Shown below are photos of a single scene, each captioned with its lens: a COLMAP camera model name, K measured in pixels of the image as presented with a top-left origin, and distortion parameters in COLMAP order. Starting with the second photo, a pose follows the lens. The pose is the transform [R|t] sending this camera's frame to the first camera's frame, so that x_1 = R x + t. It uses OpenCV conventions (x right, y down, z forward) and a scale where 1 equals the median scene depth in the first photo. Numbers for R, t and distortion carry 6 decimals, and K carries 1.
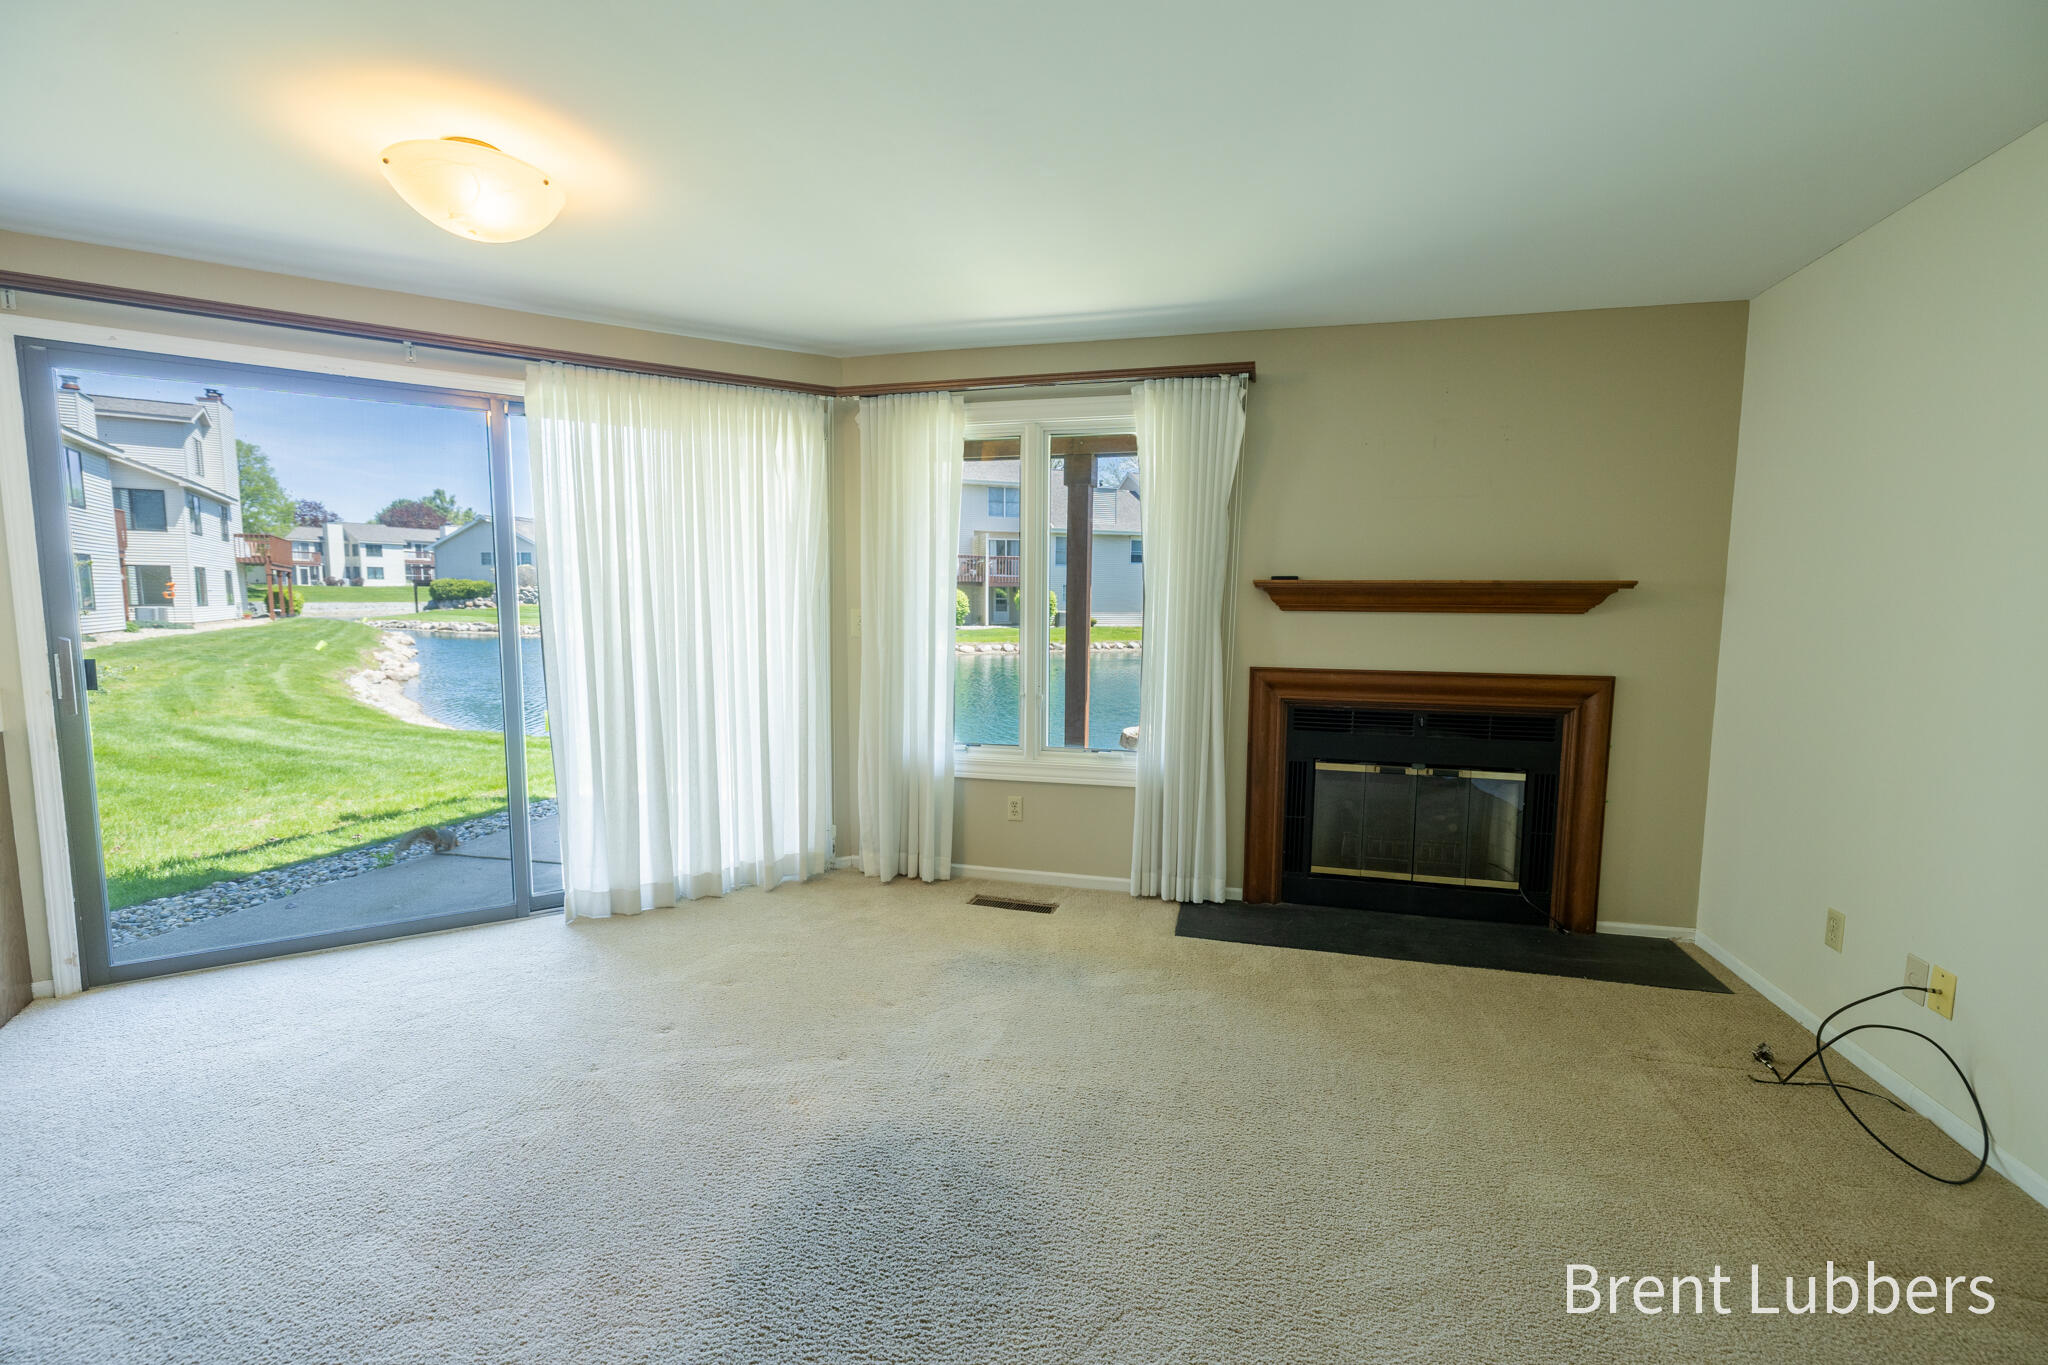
lens RADIAL K [[857.7, 0, 1028.4], [0, 857.7, 685.2], [0, 0, 1]] dist [0.001531, -0.000539]
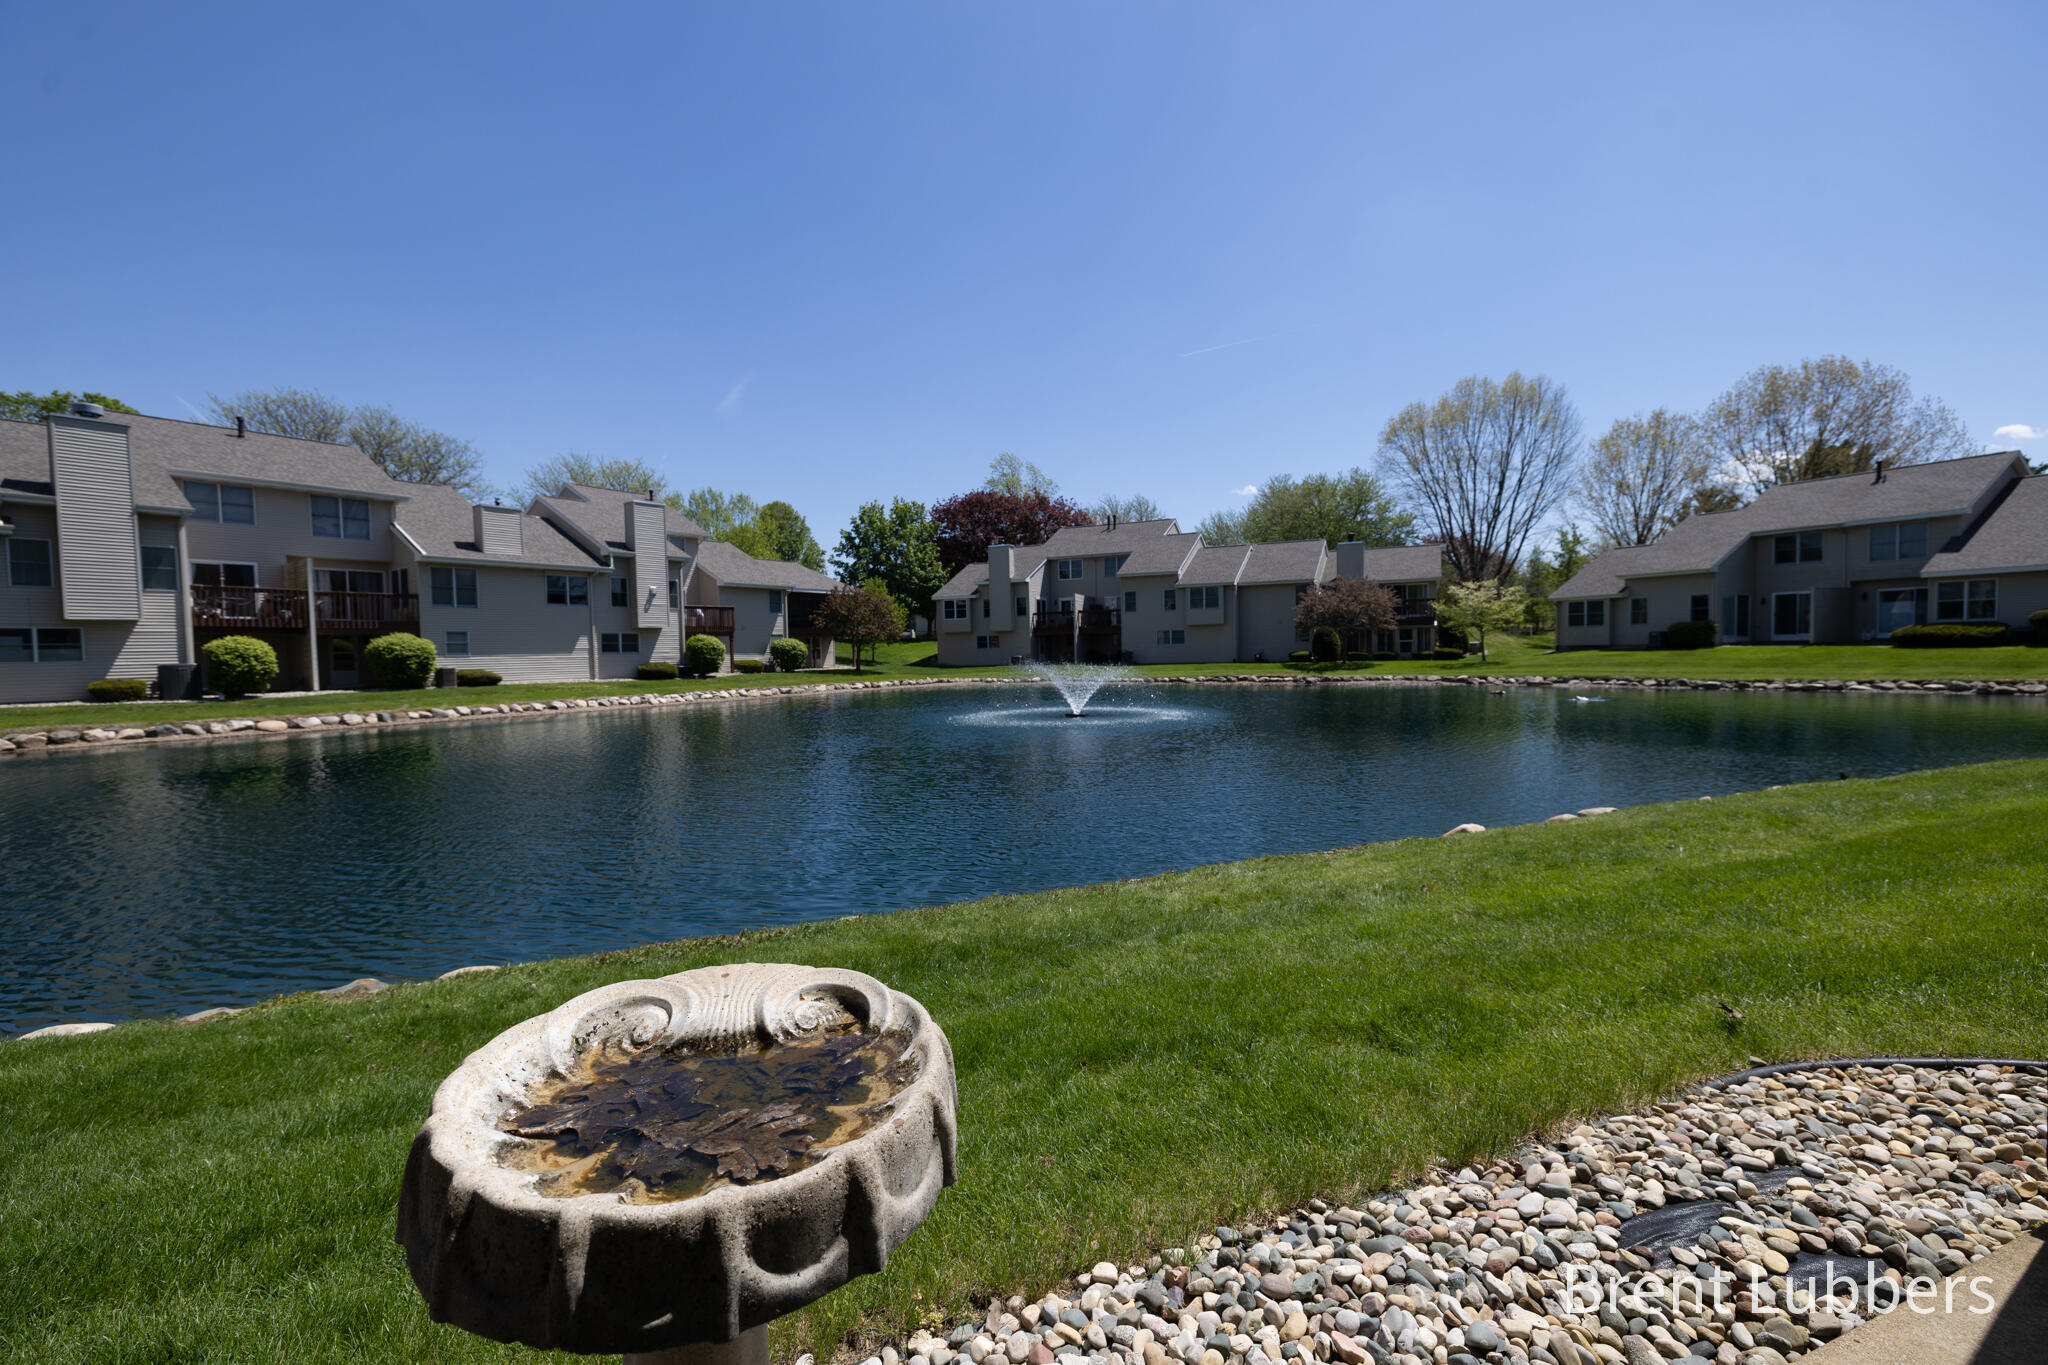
lens RADIAL K [[857.7, 0, 1026.7], [0, 857.7, 683.7], [0, 0, 1]] dist [0.001531, -0.000539]
pose [[0.811655, -0.044885, 0.582411, 0.164931], [0.083627, 0.995702, -0.039806, -0.000608], [-0.578121, 0.081014, 0.811919, 1.342984]]
